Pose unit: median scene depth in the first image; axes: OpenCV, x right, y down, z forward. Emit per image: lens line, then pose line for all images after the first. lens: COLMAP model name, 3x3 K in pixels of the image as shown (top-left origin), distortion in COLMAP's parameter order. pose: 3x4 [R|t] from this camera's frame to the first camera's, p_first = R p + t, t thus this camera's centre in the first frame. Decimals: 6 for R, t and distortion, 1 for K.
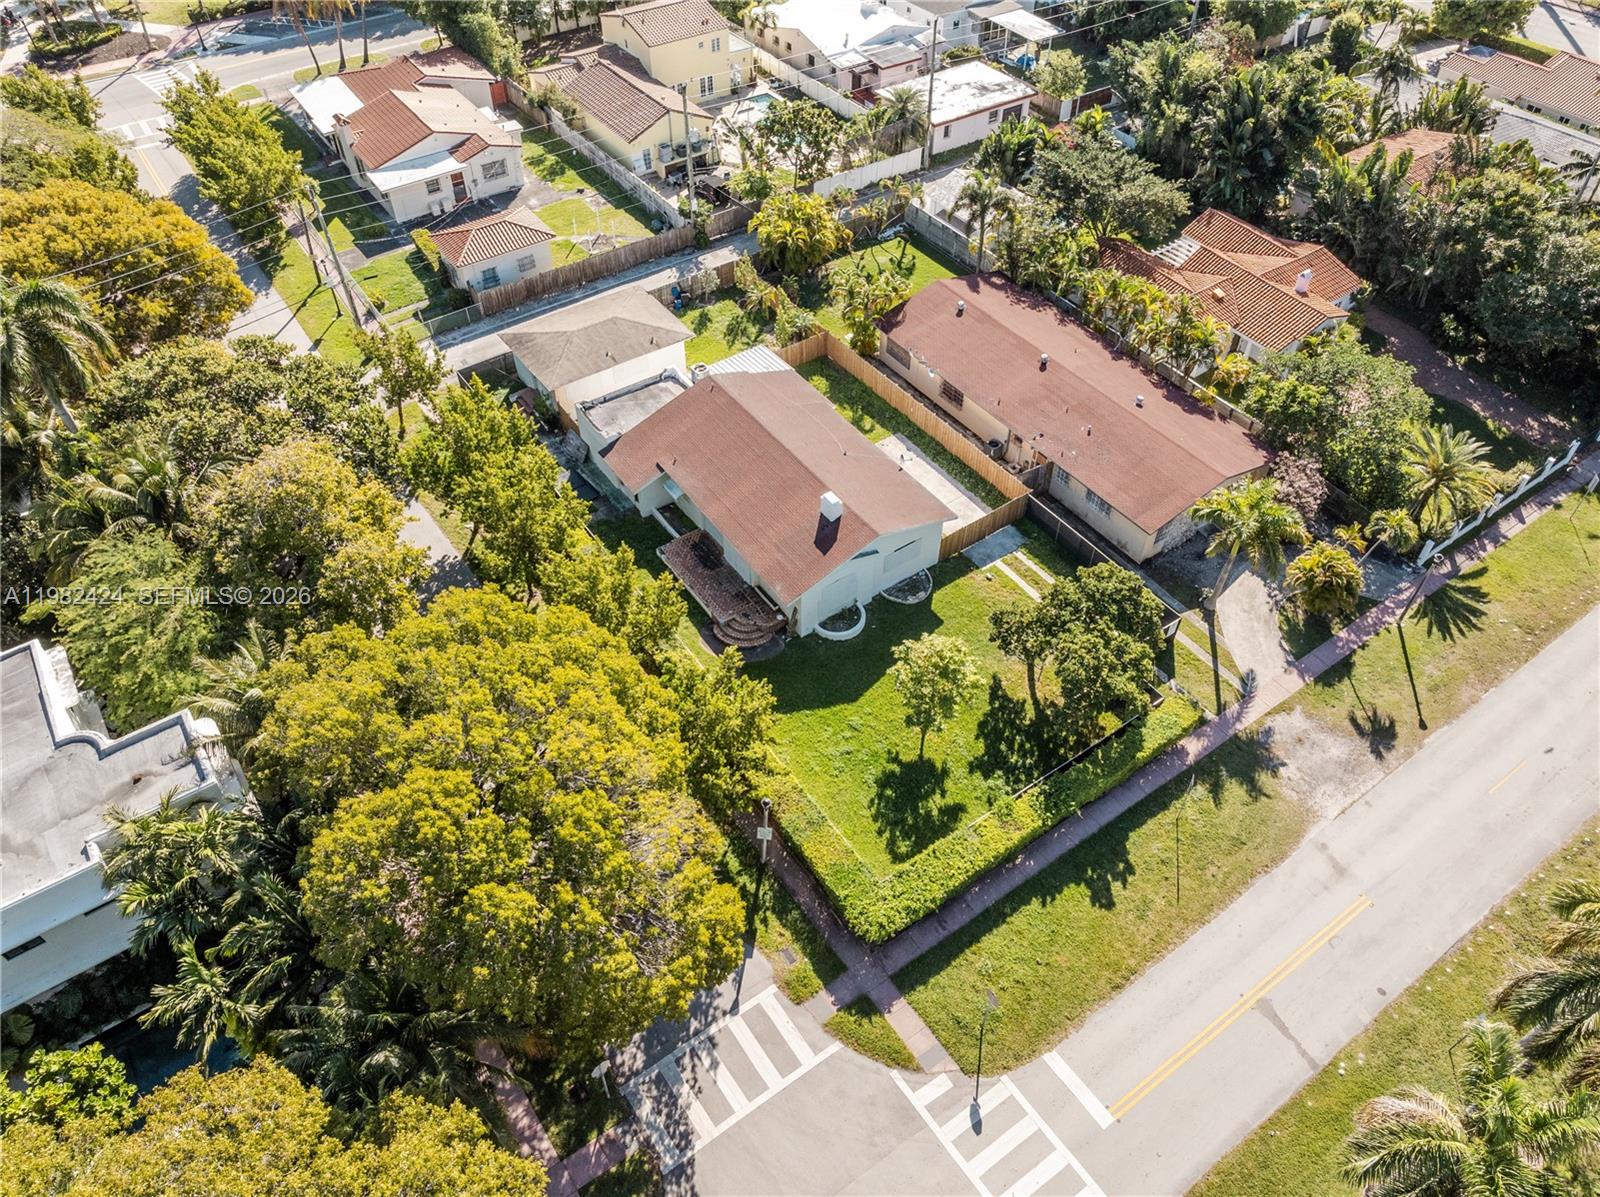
lens RADIAL K [[1127.9, 0, 806.9], [0, 1127.9, 591.3], [0, 0, 1]] dist [-0.041003, 0.009489]
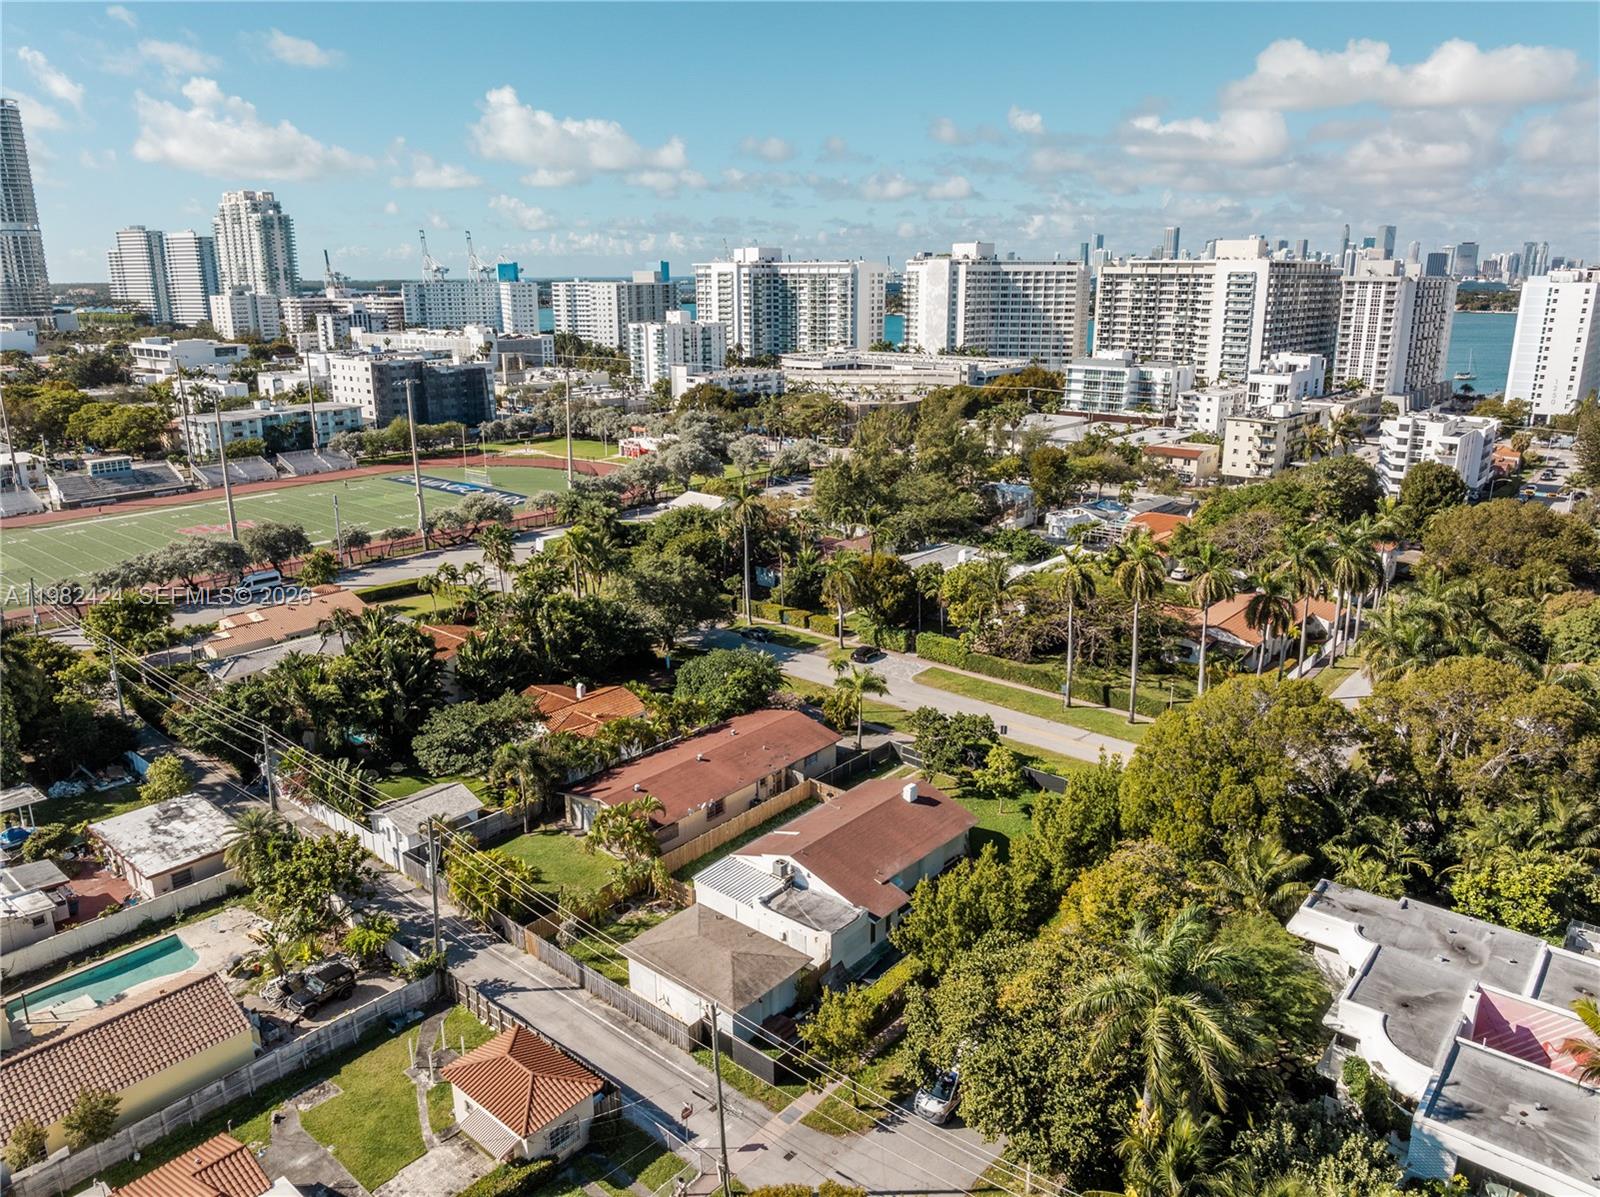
lens RADIAL K [[1127.9, 0, 797.5], [0, 1127.9, 597.0], [0, 0, 1]] dist [-0.041003, 0.009489]
pose [[-0.256548, -0.265076, 0.929472, -1.242123], [0.702141, 0.609752, 0.367696, -0.874649], [-0.664215, 0.746952, 0.029690, 0.826493]]
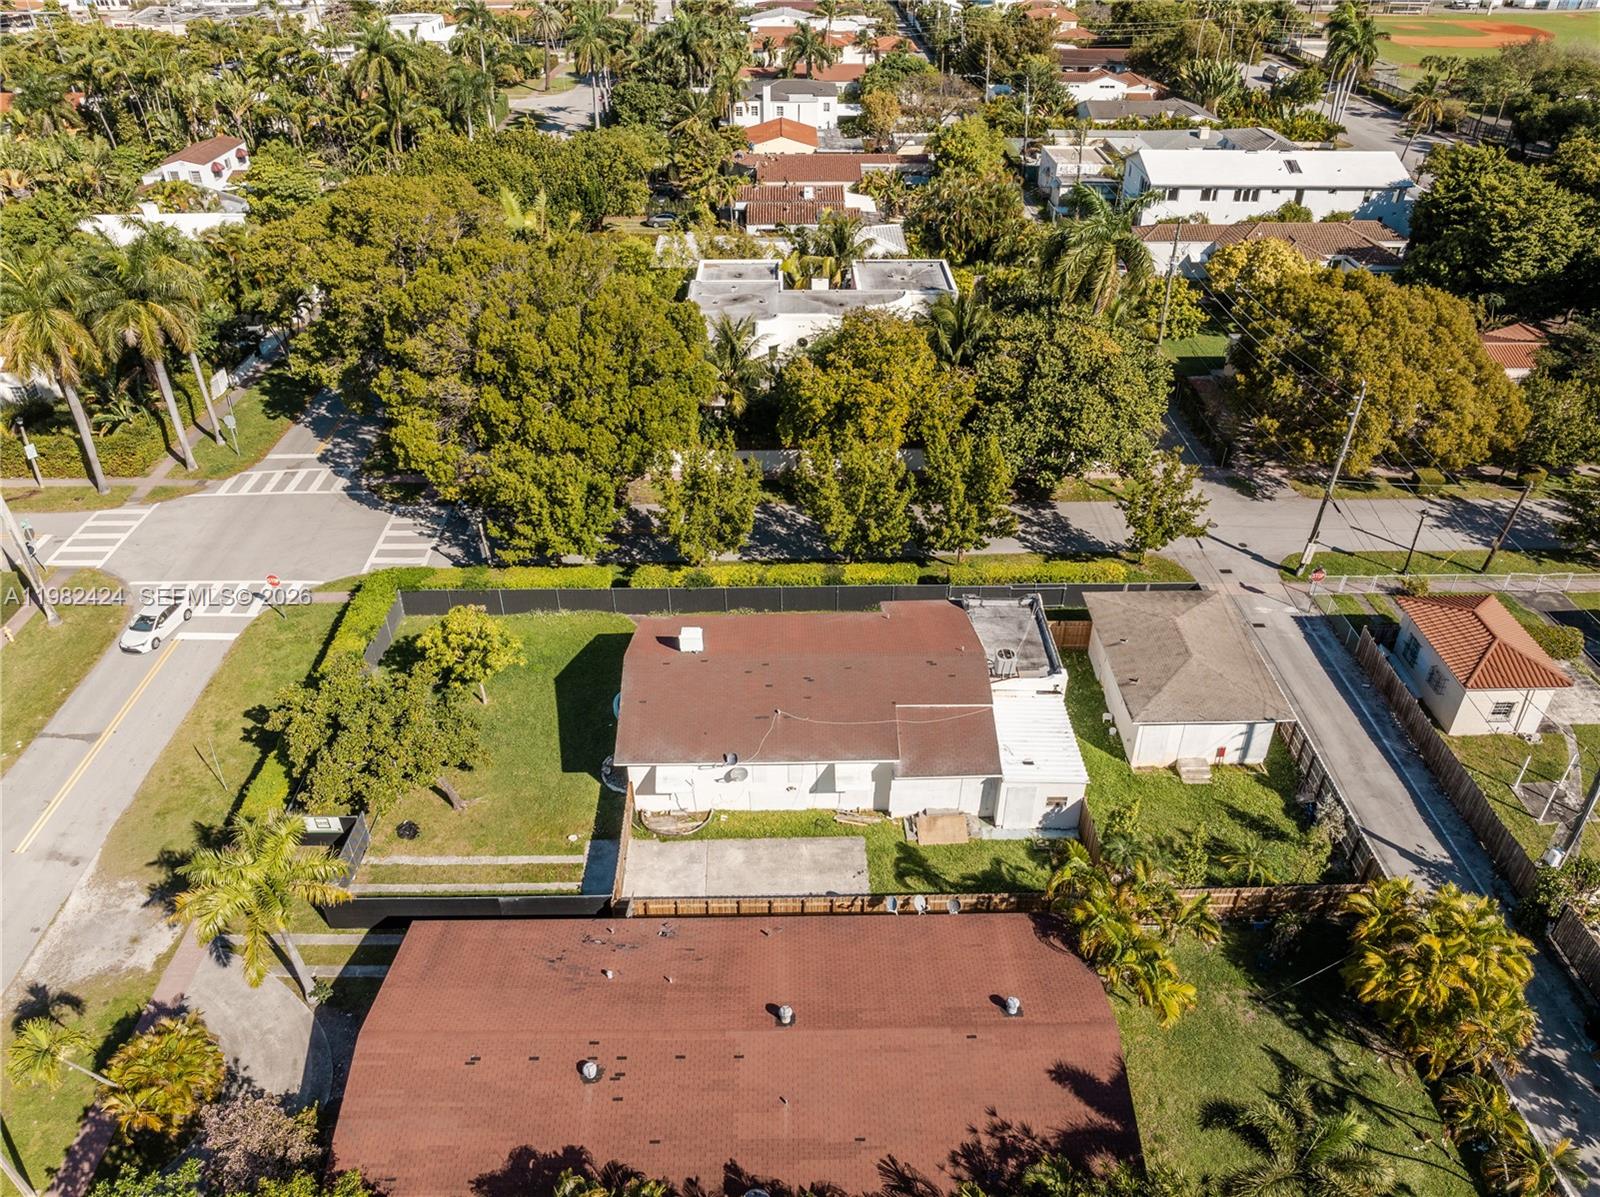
lens RADIAL K [[1127.9, 0, 795.3], [0, 1127.9, 602.4], [0, 0, 1]] dist [-0.041003, 0.009489]
pose [[-0.568682, 0.461653, -0.680792, 0.549052], [-0.597046, 0.337647, 0.727689, -0.756403], [0.565807, 0.820287, 0.083614, 0.910483]]
